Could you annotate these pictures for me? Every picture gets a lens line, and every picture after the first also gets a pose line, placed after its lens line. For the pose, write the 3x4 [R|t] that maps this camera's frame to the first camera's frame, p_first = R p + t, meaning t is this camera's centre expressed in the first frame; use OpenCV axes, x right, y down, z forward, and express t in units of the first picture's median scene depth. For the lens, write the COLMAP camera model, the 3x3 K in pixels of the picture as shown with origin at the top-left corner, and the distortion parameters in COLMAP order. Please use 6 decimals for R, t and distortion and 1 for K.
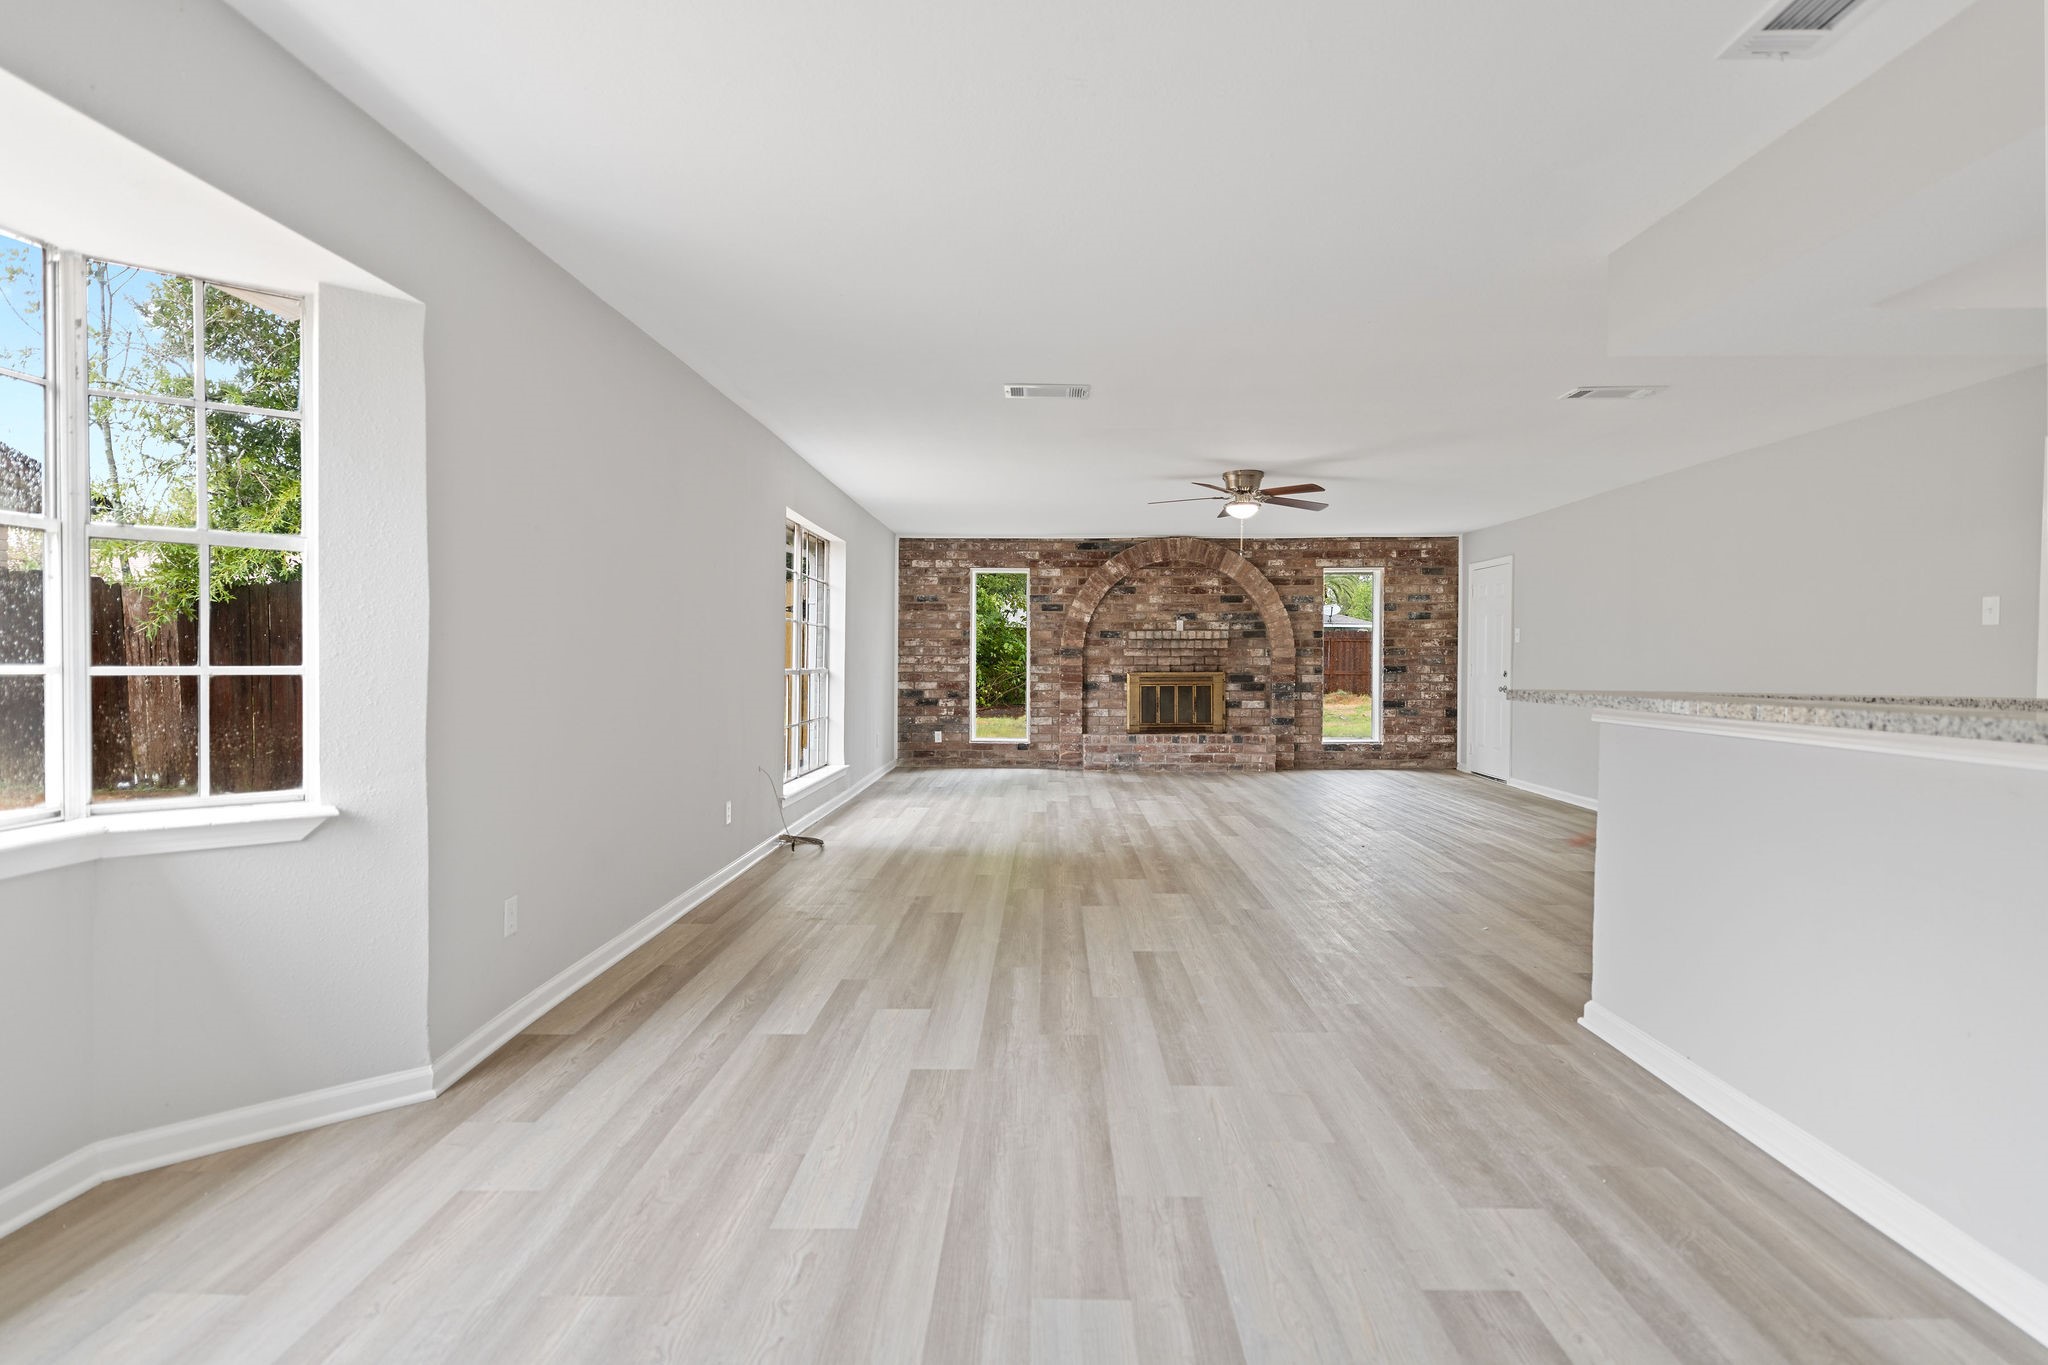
lens RADIAL K [[1468.5, 0, 994.1], [0, 1468.5, 660.4], [0, 0, 1]] dist [0.006884, -0.002000]
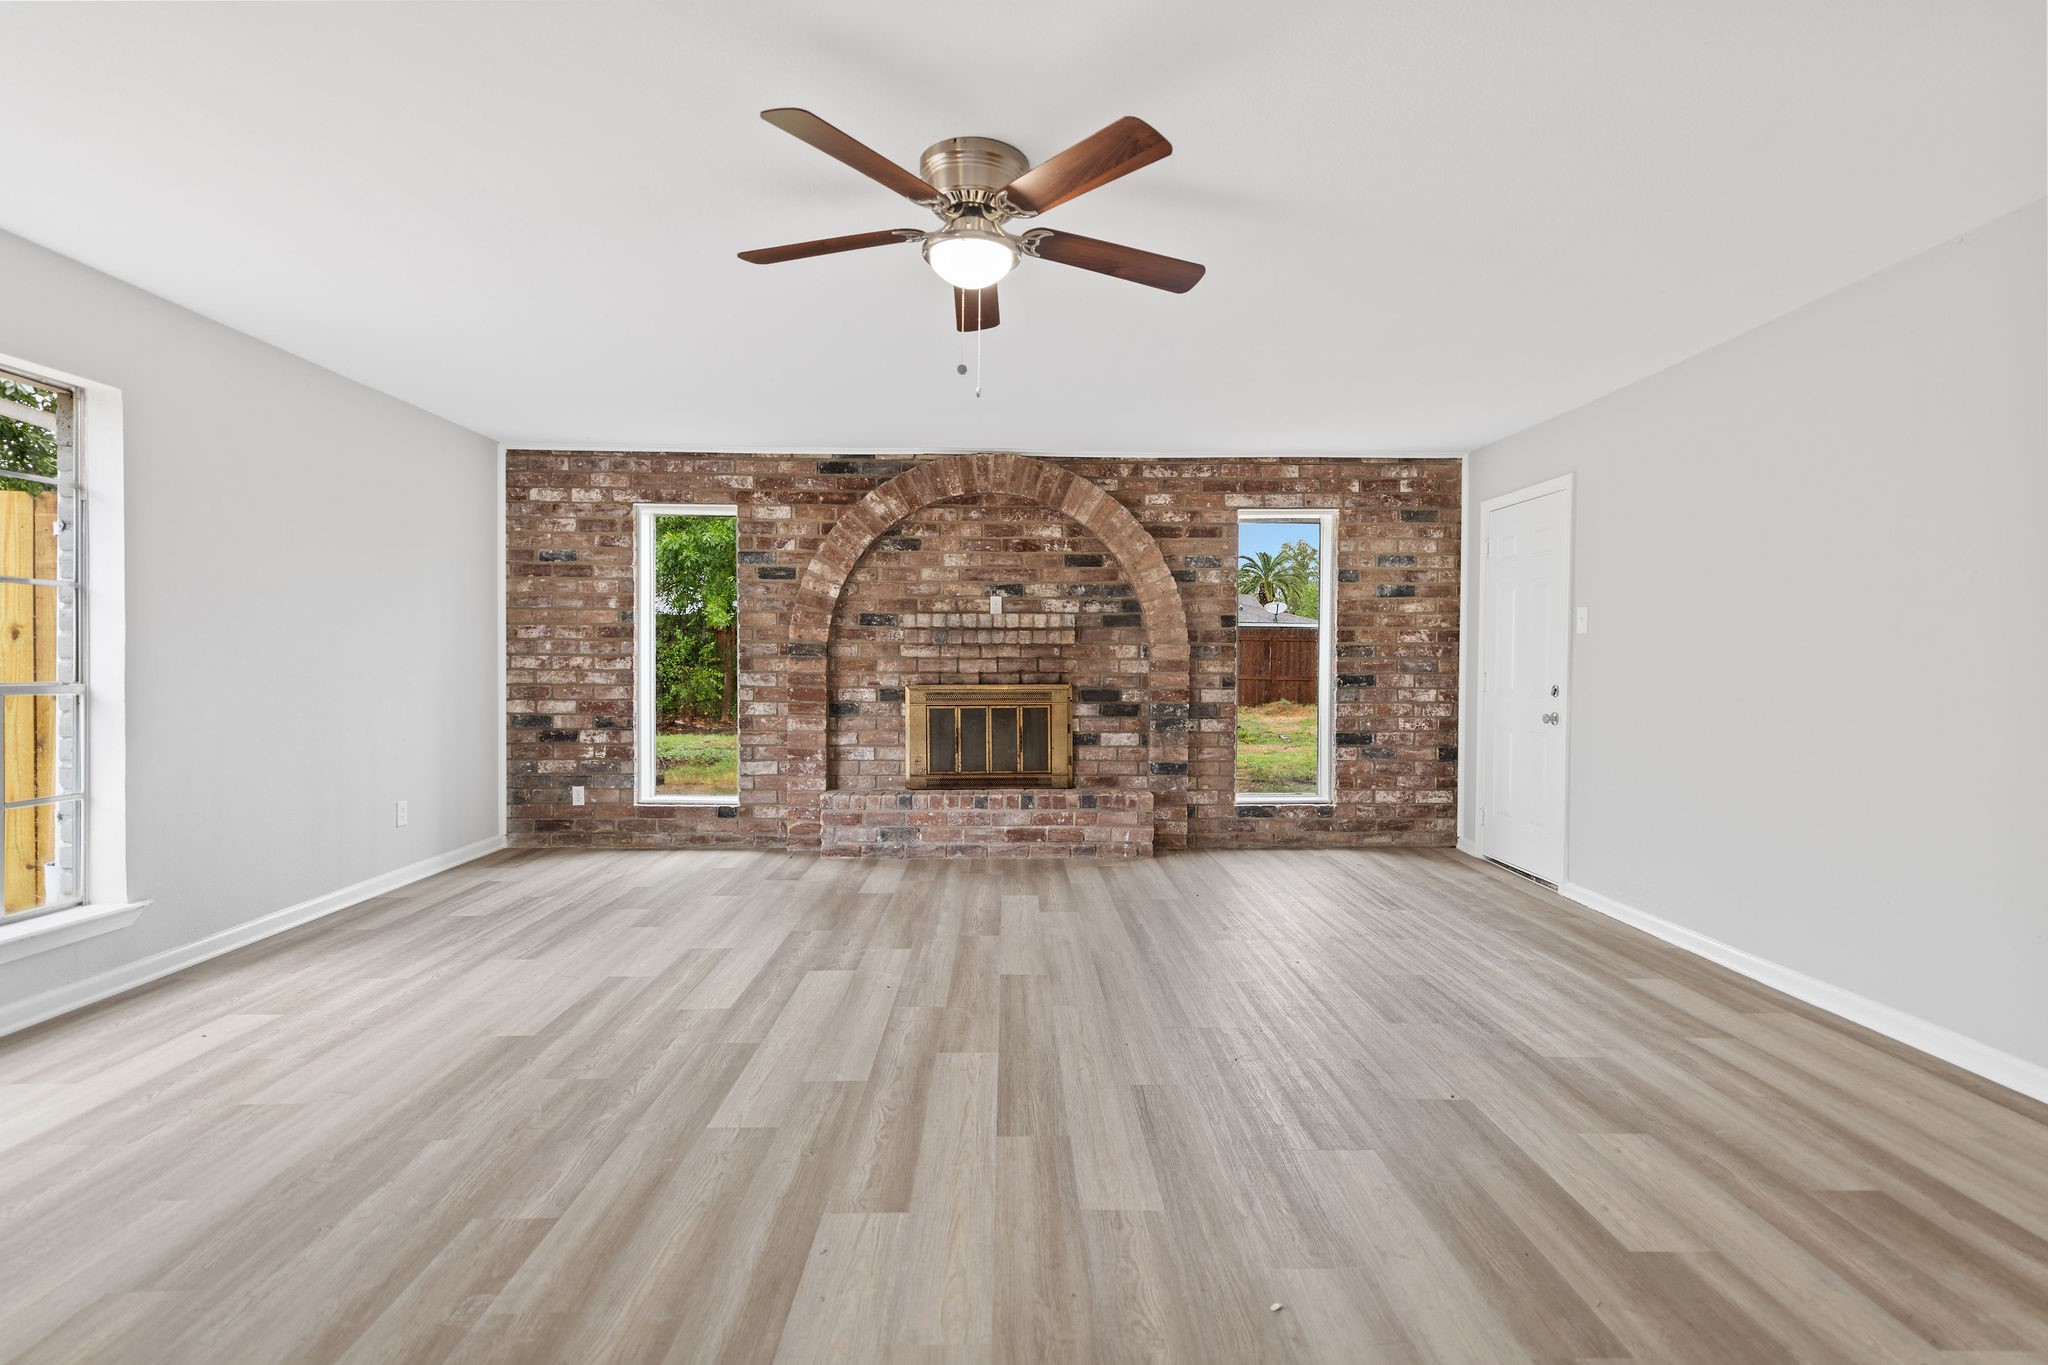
lens RADIAL K [[1468.5, 0, 1052.2], [0, 1468.5, 669.2], [0, 0, 1]] dist [0.006884, -0.002000]
pose [[0.997382, 0.002591, 0.072266, 0.106982], [-0.002932, 0.999985, 0.004618, -0.000909], [-0.072253, -0.004818, 0.997375, 0.414617]]
